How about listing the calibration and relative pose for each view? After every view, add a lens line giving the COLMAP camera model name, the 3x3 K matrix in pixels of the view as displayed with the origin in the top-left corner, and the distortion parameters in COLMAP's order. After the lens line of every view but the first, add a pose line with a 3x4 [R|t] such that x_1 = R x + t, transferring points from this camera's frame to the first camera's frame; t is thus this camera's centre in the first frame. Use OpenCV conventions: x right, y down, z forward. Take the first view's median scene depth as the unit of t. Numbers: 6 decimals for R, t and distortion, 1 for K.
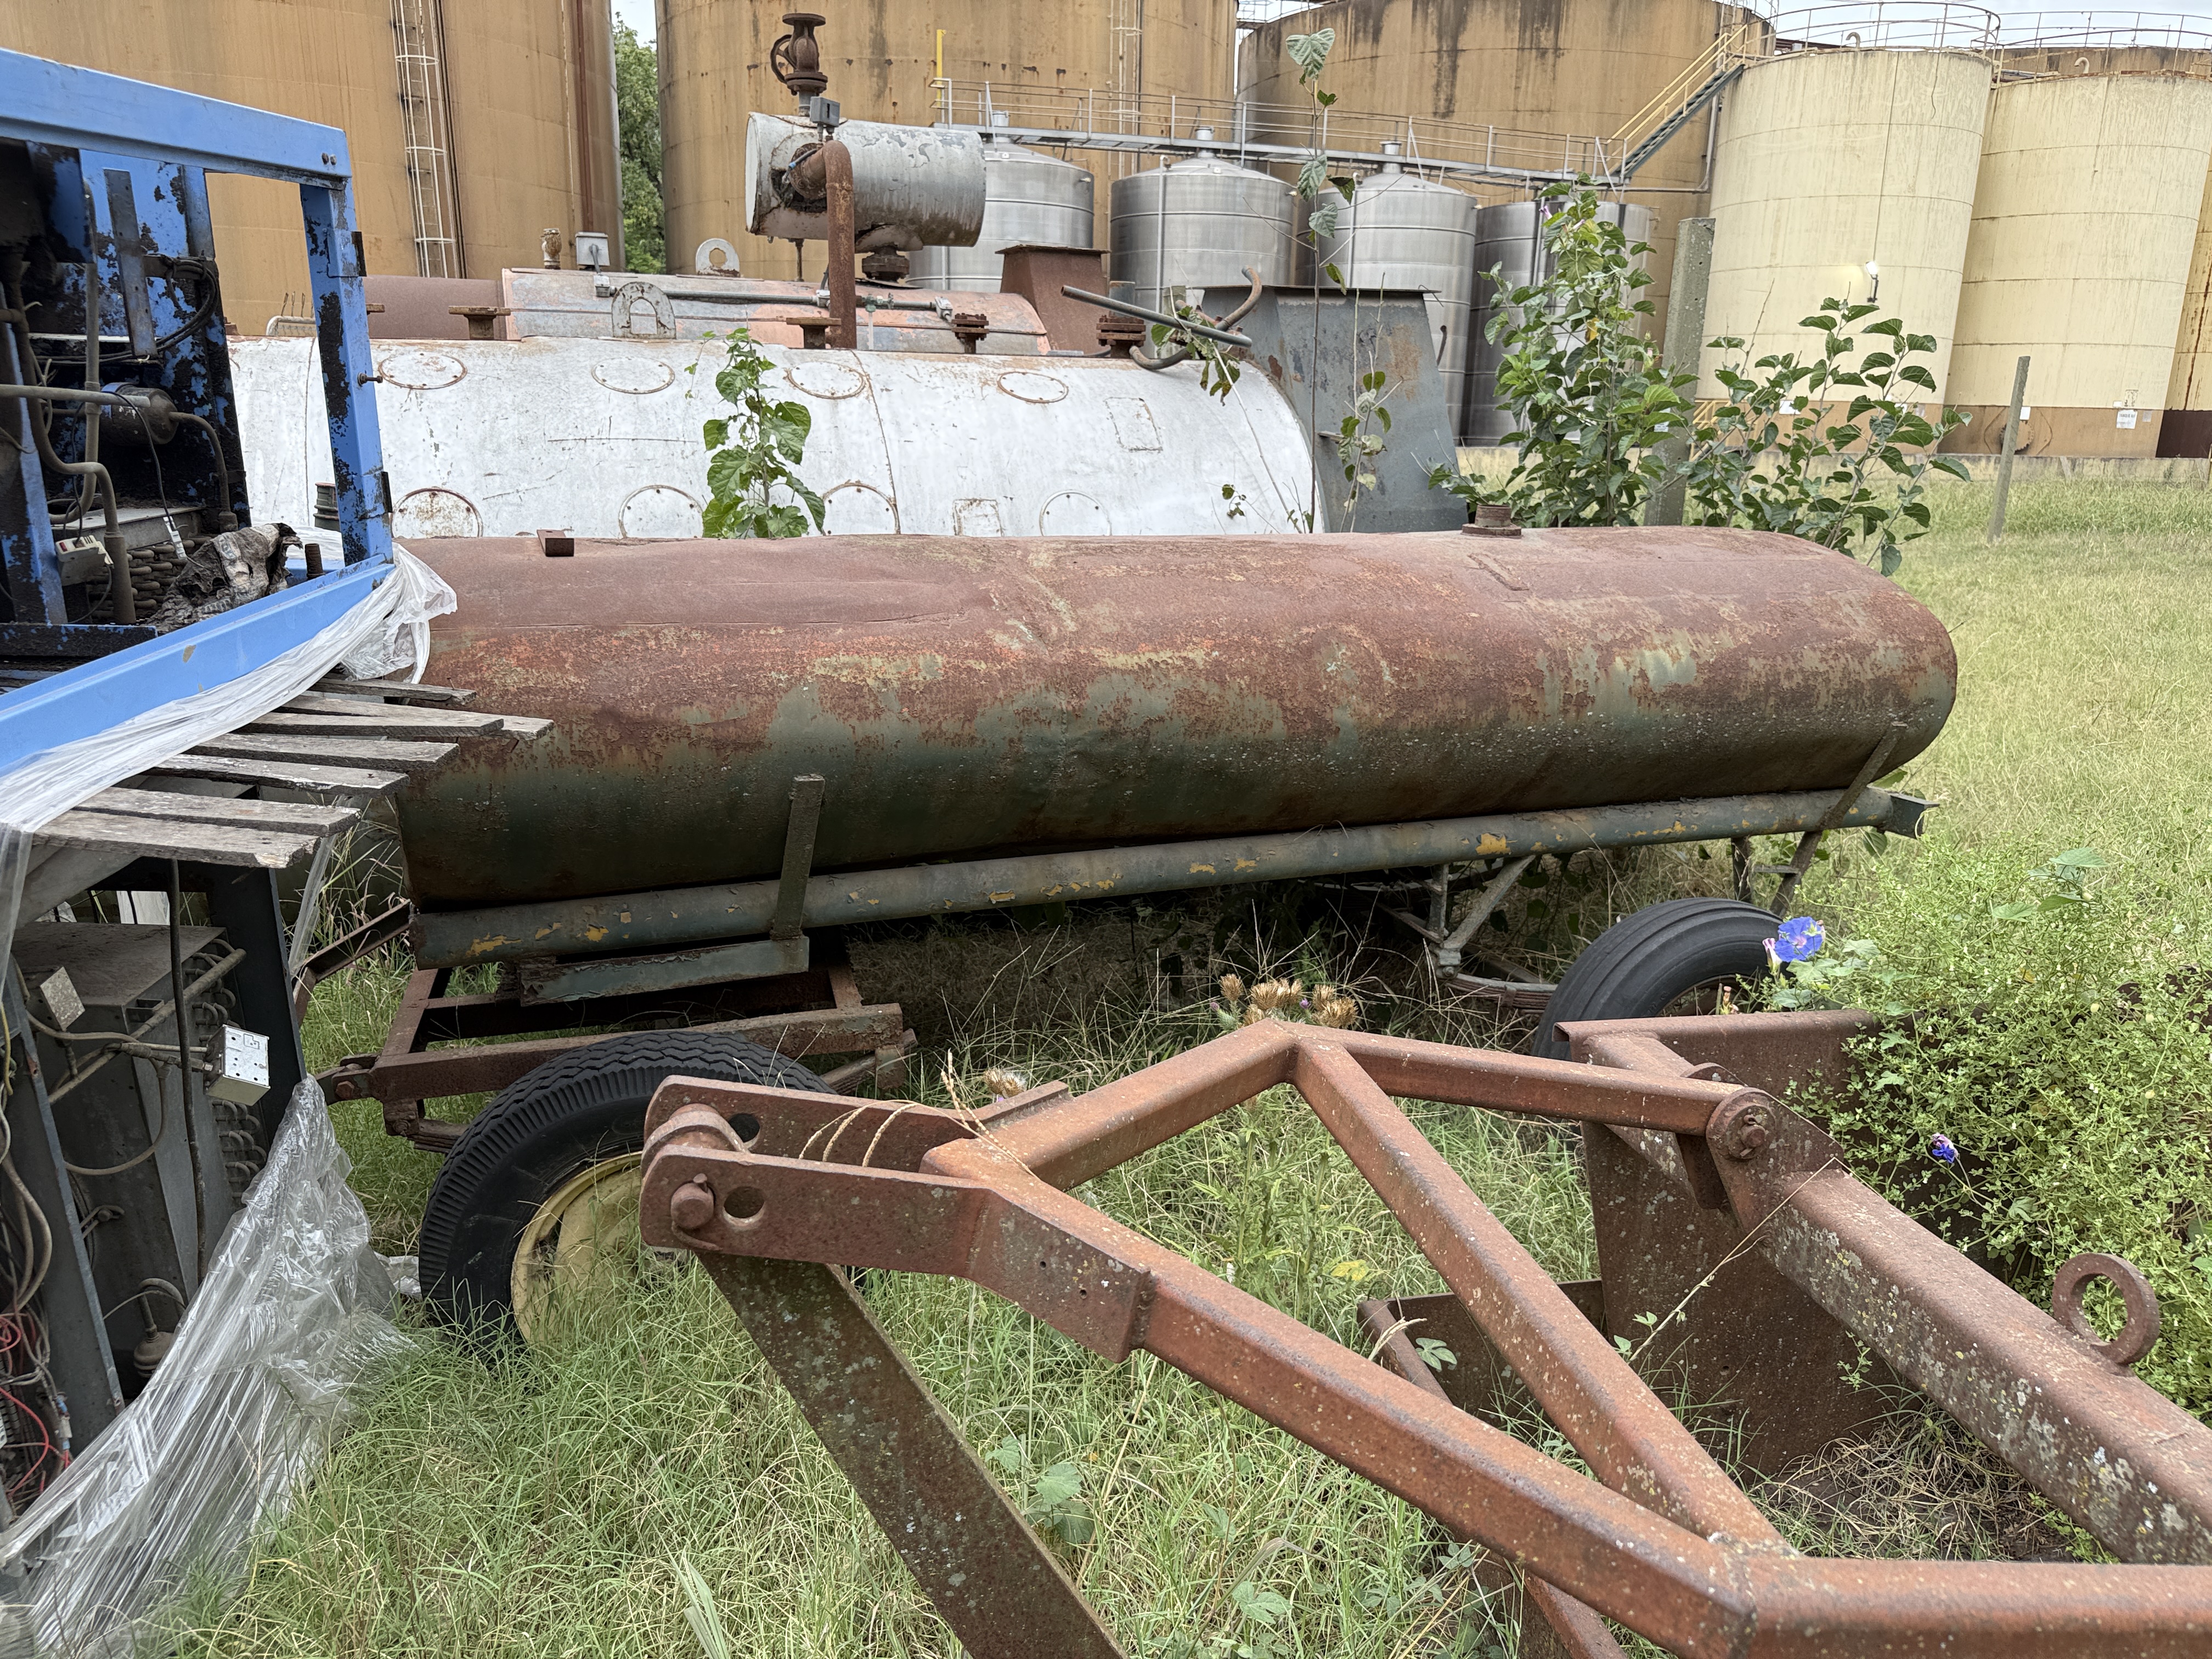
lens RADIAL K [[1563.9, 0, 1139.1], [0, 1563.9, 827.7], [0, 0, 1]] dist [0.077122, -0.088594]
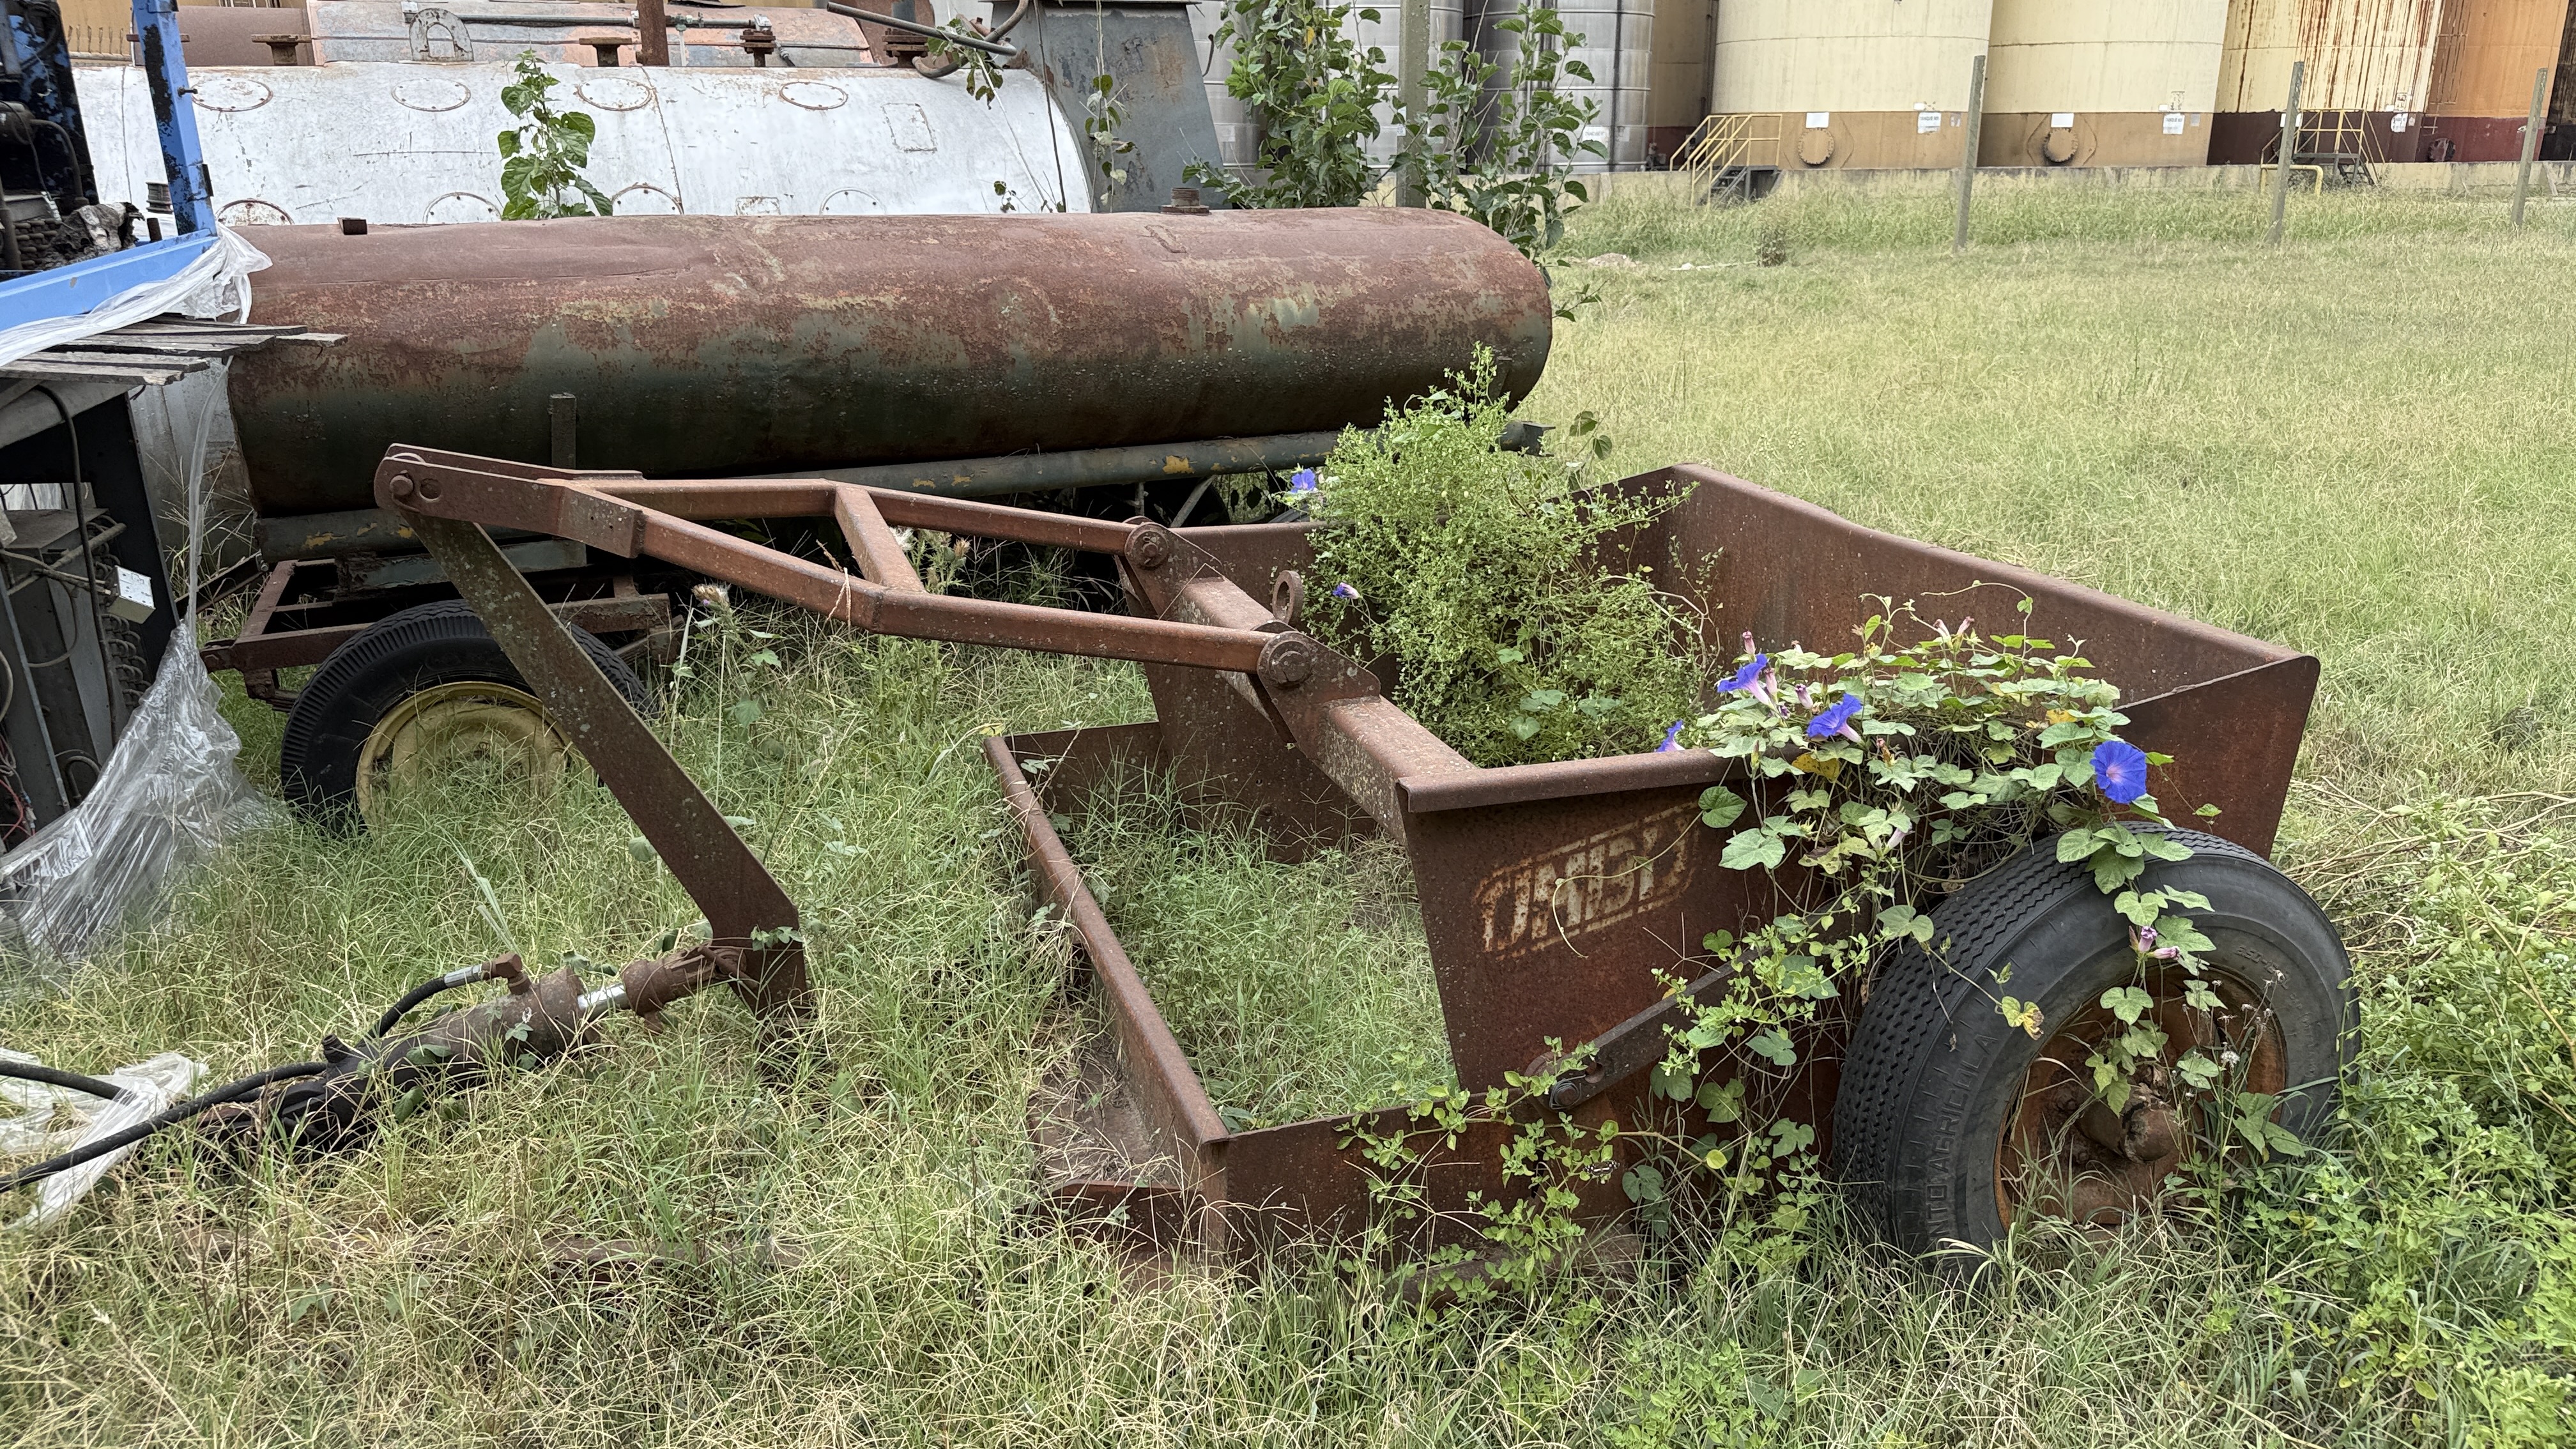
lens RADIAL K [[1806.6, 0, 1302.3], [0, 1806.6, 708.1], [0, 0, 1]] dist [0.016846, -0.007748]
pose [[0.994678, -0.054828, 0.087232, 0.229900], [0.050844, 0.997588, 0.047257, 0.170284], [-0.089613, -0.042570, 0.995066, -0.505002]]
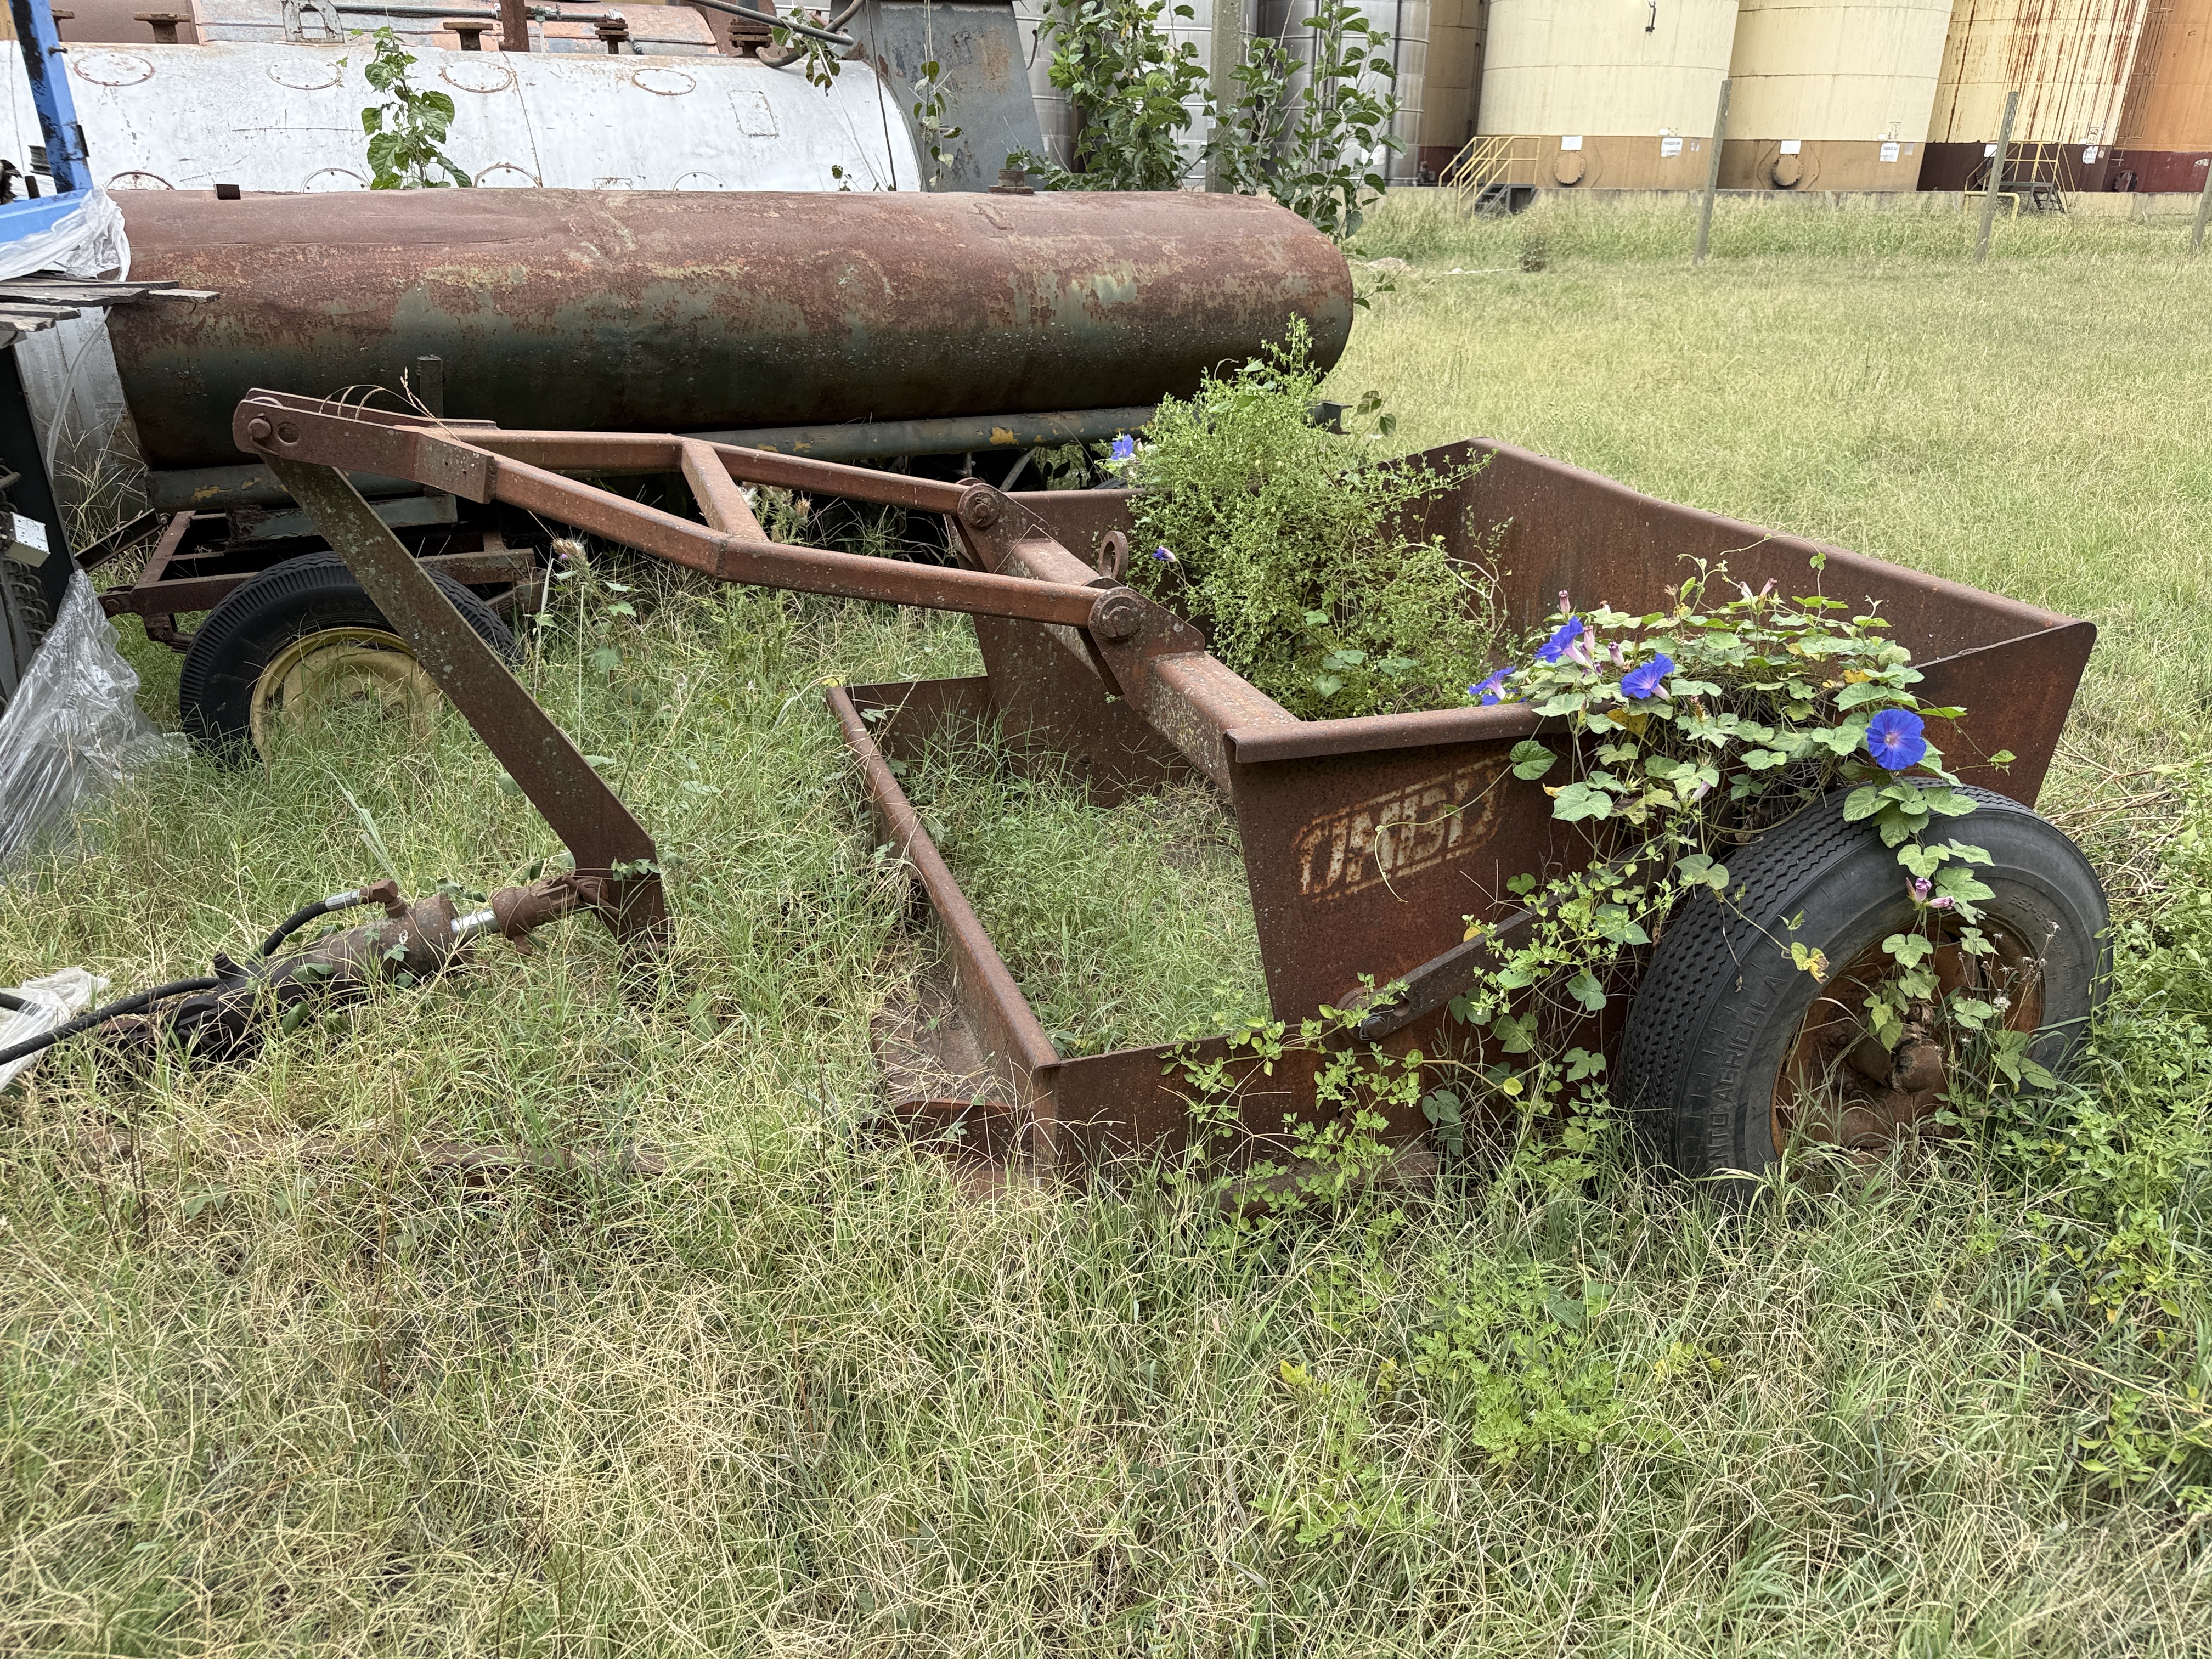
lens RADIAL K [[1551.4, 0, 1106.0], [0, 1551.4, 829.5], [0, 0, 1]] dist [0.030845, -0.030055]
pose [[0.995054, -0.050550, 0.085516, 0.221580], [0.037319, 0.988013, 0.149794, 0.178022], [-0.092063, -0.145862, 0.985012, -0.424345]]
